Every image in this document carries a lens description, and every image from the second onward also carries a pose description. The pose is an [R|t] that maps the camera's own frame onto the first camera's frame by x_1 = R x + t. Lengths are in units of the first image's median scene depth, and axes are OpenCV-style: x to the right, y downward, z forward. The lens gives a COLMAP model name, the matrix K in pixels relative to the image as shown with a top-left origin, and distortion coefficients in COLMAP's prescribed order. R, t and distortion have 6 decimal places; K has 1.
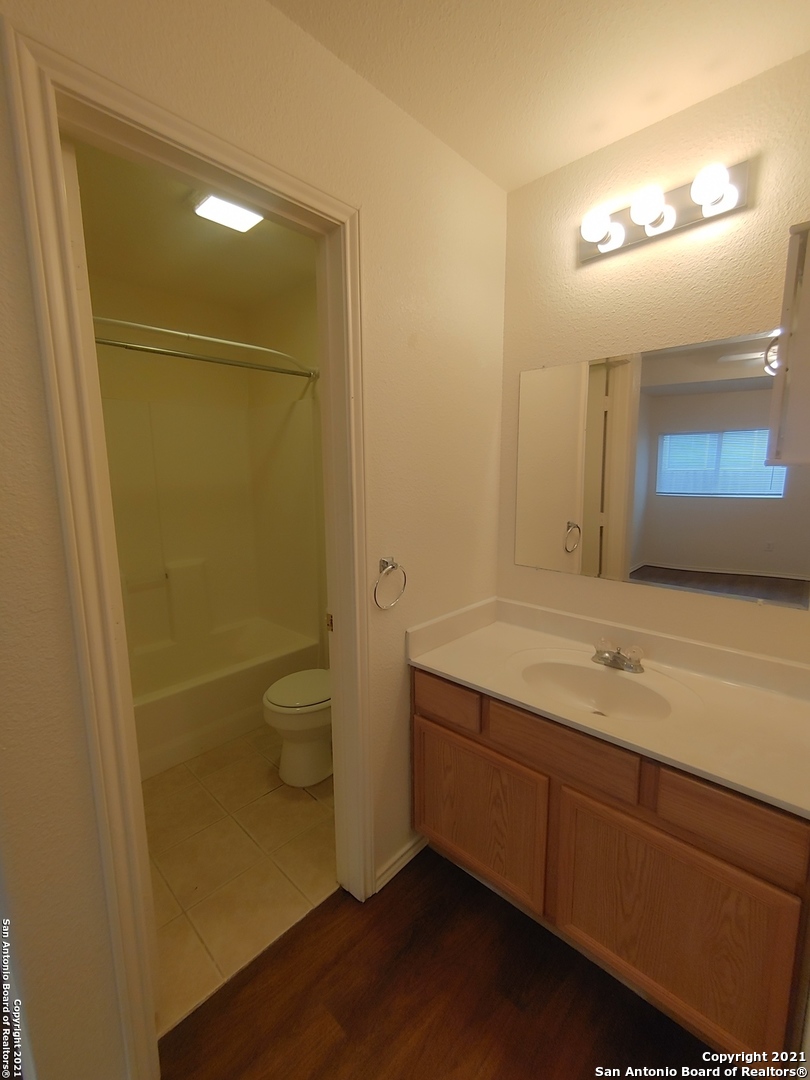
lens RADIAL K [[452.6, 0, 405.0], [0, 452.6, 540.0], [0, 0, 1]] dist [0.001290, 0.000112]
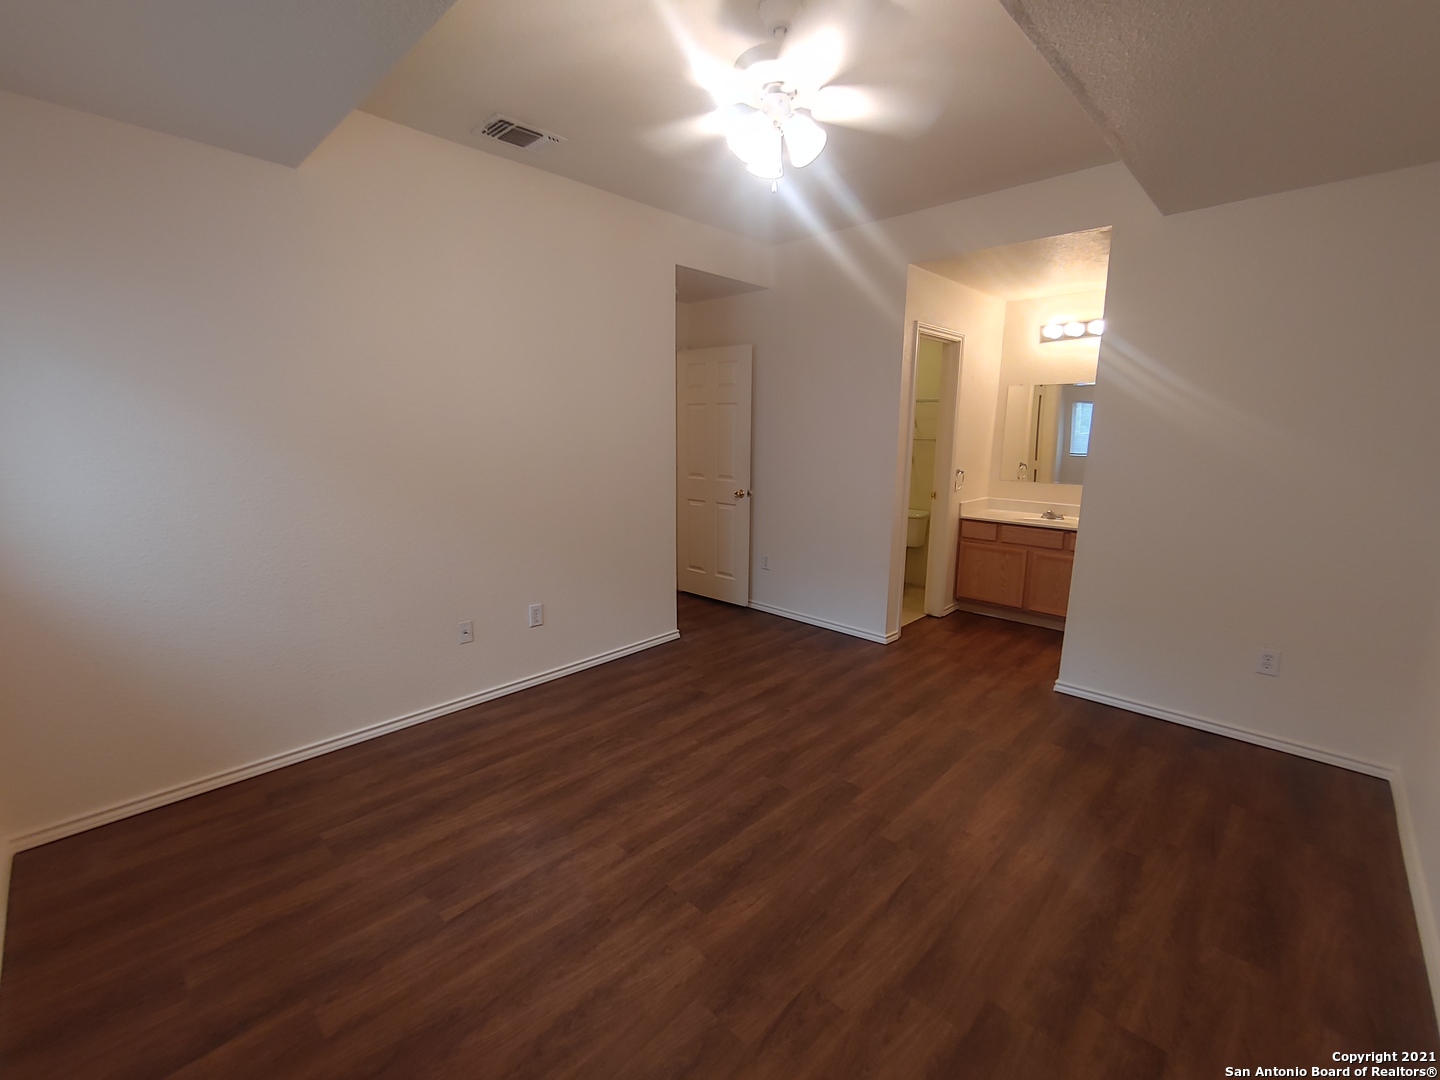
lens RADIAL K [[603.4, 0, 720.0], [0, 603.4, 540.0], [0, 0, 1]] dist [0.001290, 0.000112]
pose [[0.999611, 0.017423, -0.021791, -1.184295], [-0.017204, 0.999800, 0.010223, 0.400926], [0.021964, -0.009844, 0.999710, -2.158591]]
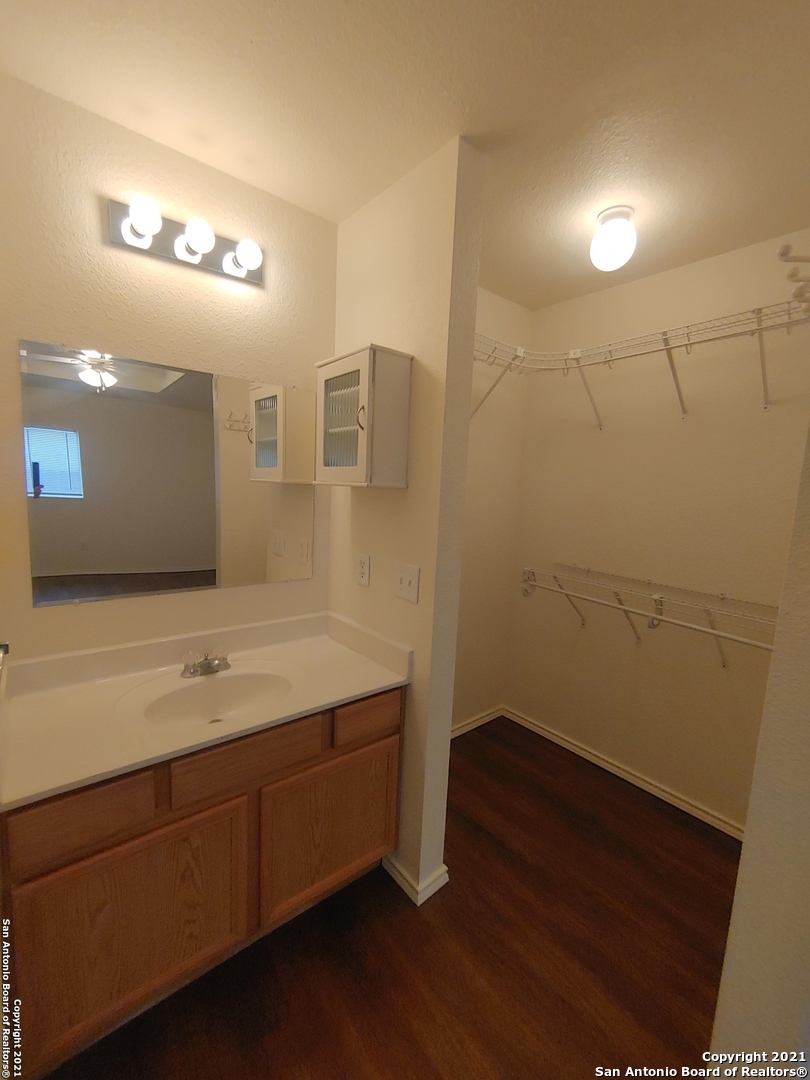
lens RADIAL K [[452.6, 0, 405.0], [0, 452.6, 540.0], [0, 0, 1]] dist [0.001290, 0.000112]
pose [[0.140002, -0.112948, 0.983688, -0.474065], [0.110756, 0.989024, 0.097798, -0.074008], [-0.983937, 0.095258, 0.150975, 0.391832]]
